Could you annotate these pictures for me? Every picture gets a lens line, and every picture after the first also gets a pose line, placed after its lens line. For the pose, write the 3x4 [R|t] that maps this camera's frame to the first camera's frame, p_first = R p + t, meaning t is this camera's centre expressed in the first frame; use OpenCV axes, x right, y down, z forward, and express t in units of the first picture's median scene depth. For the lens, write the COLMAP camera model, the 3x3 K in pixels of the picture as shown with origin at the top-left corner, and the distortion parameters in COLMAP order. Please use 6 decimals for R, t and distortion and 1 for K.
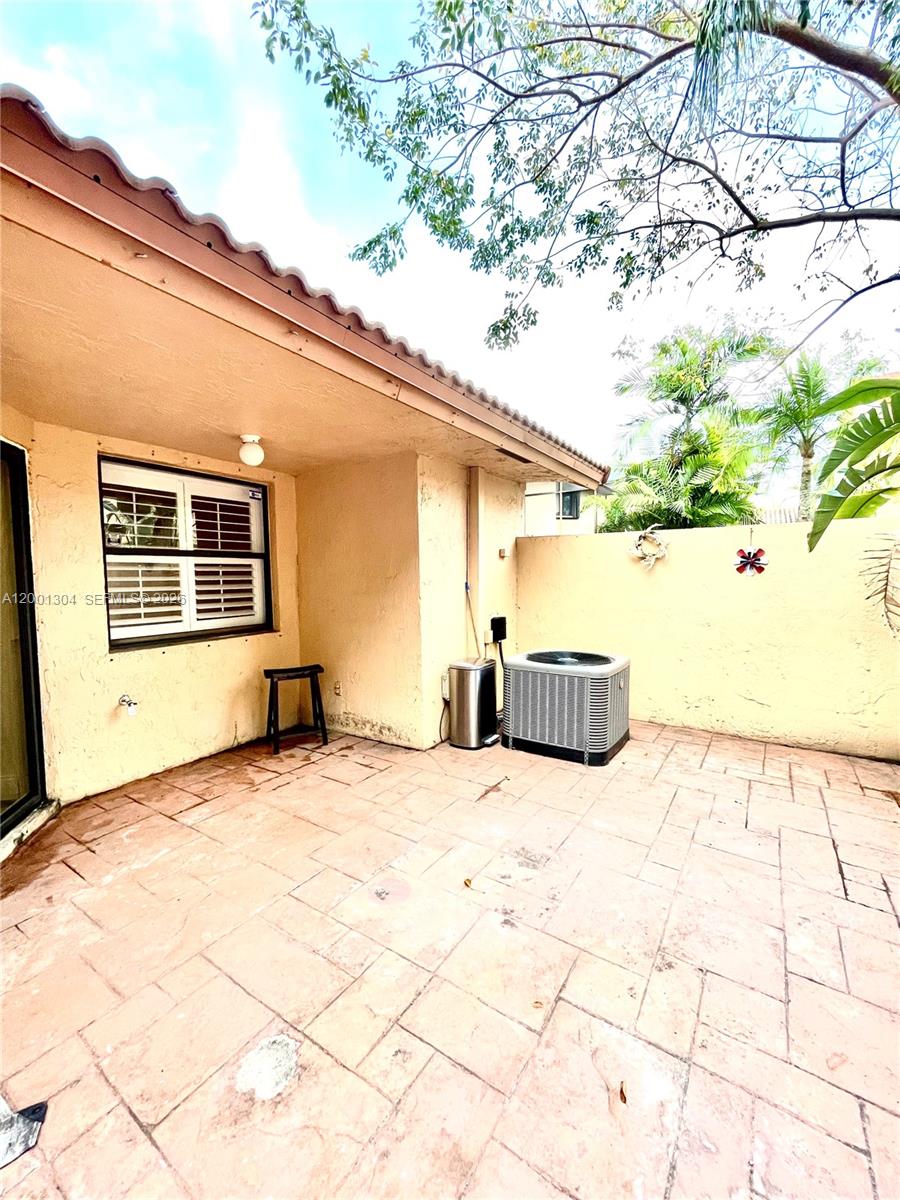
lens RADIAL K [[483.2, 0, 447.3], [0, 483.2, 605.1], [0, 0, 1]] dist [-0.001325, -0.000463]
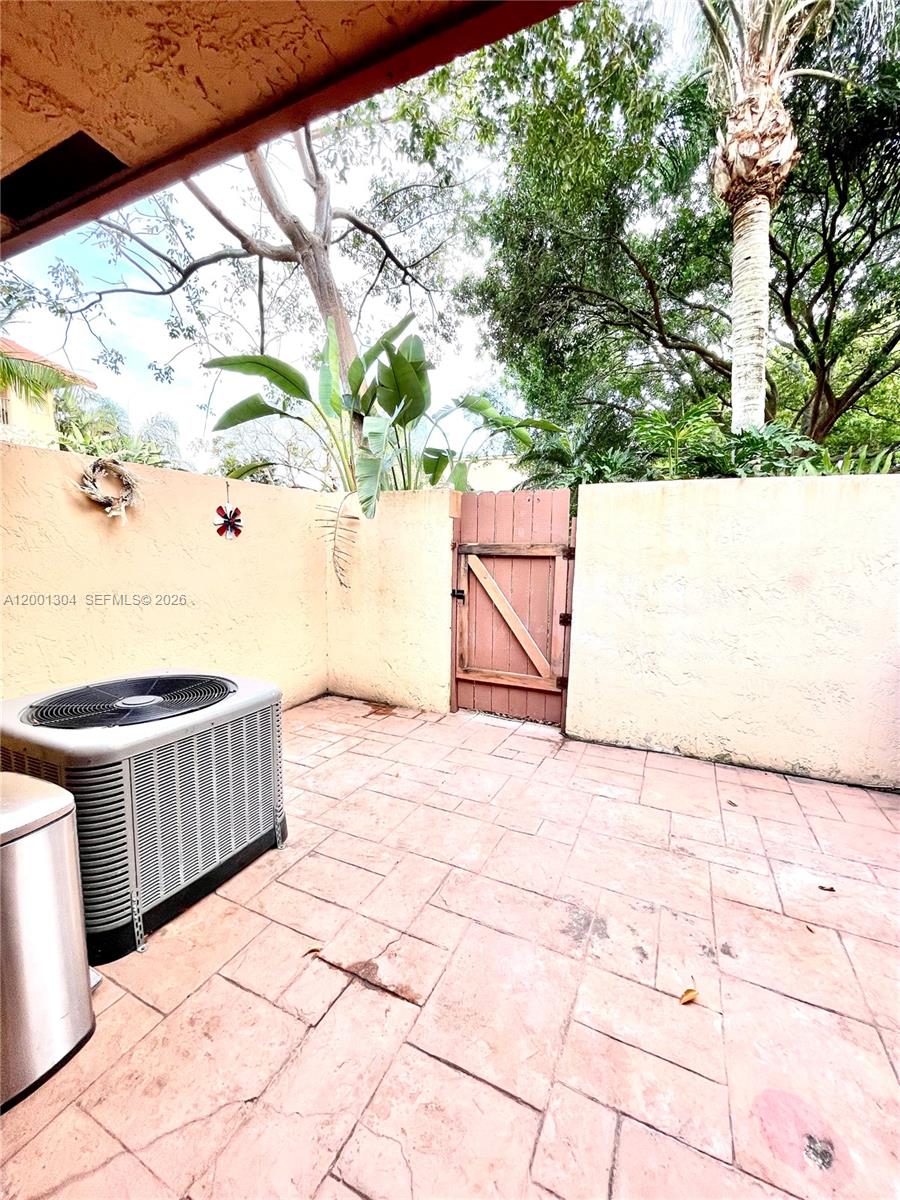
lens RADIAL K [[483.2, 0, 452.0], [0, 483.2, 605.1], [0, 0, 1]] dist [-0.001325, -0.000463]
pose [[-0.142261, -0.108569, 0.983857, -0.343103], [0.042179, 0.992399, 0.115611, -0.034933], [-0.988930, 0.057945, -0.136600, 0.938636]]
